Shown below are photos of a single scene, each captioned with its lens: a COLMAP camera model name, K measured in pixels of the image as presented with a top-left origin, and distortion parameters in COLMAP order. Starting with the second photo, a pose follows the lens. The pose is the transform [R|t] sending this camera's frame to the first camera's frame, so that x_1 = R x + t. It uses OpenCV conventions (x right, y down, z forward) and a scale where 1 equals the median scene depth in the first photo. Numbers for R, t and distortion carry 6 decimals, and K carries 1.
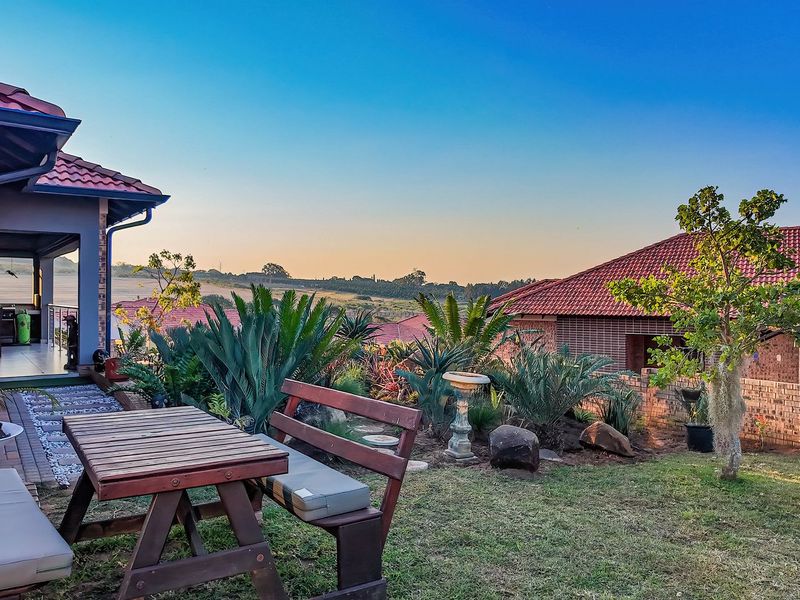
lens RADIAL K [[624.2, 0, 398.5], [0, 624.2, 295.4], [0, 0, 1]] dist [0.051105, -0.042390]
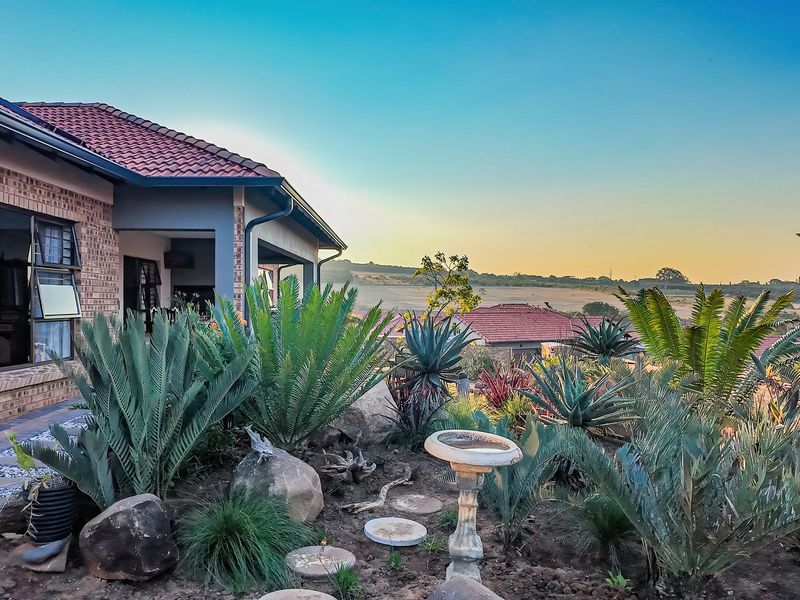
lens RADIAL K [[624.2, 0, 396.7], [0, 624.2, 297.6], [0, 0, 1]] dist [0.051105, -0.042390]
pose [[0.818889, -0.011031, -0.573845, 0.178494], [0.005923, 0.999924, -0.010769, 0.010318], [0.573921, 0.005419, 0.818893, 0.293703]]
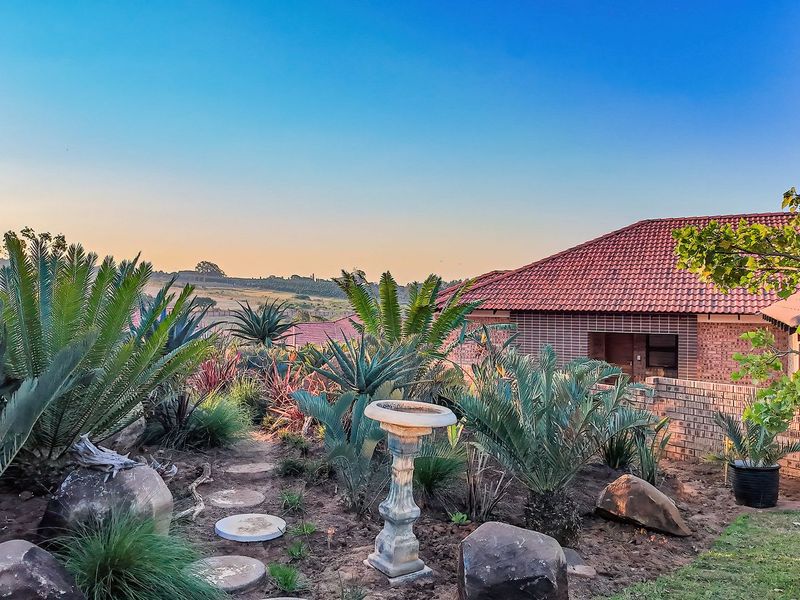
lens RADIAL K [[624.2, 0, 403.8], [0, 624.2, 277.8], [0, 0, 1]] dist [0.051105, -0.042390]
pose [[0.994534, 0.005578, 0.104267, 0.025316], [-0.002699, 0.999612, -0.027731, 0.018116], [-0.104382, 0.027299, 0.994163, 0.252287]]
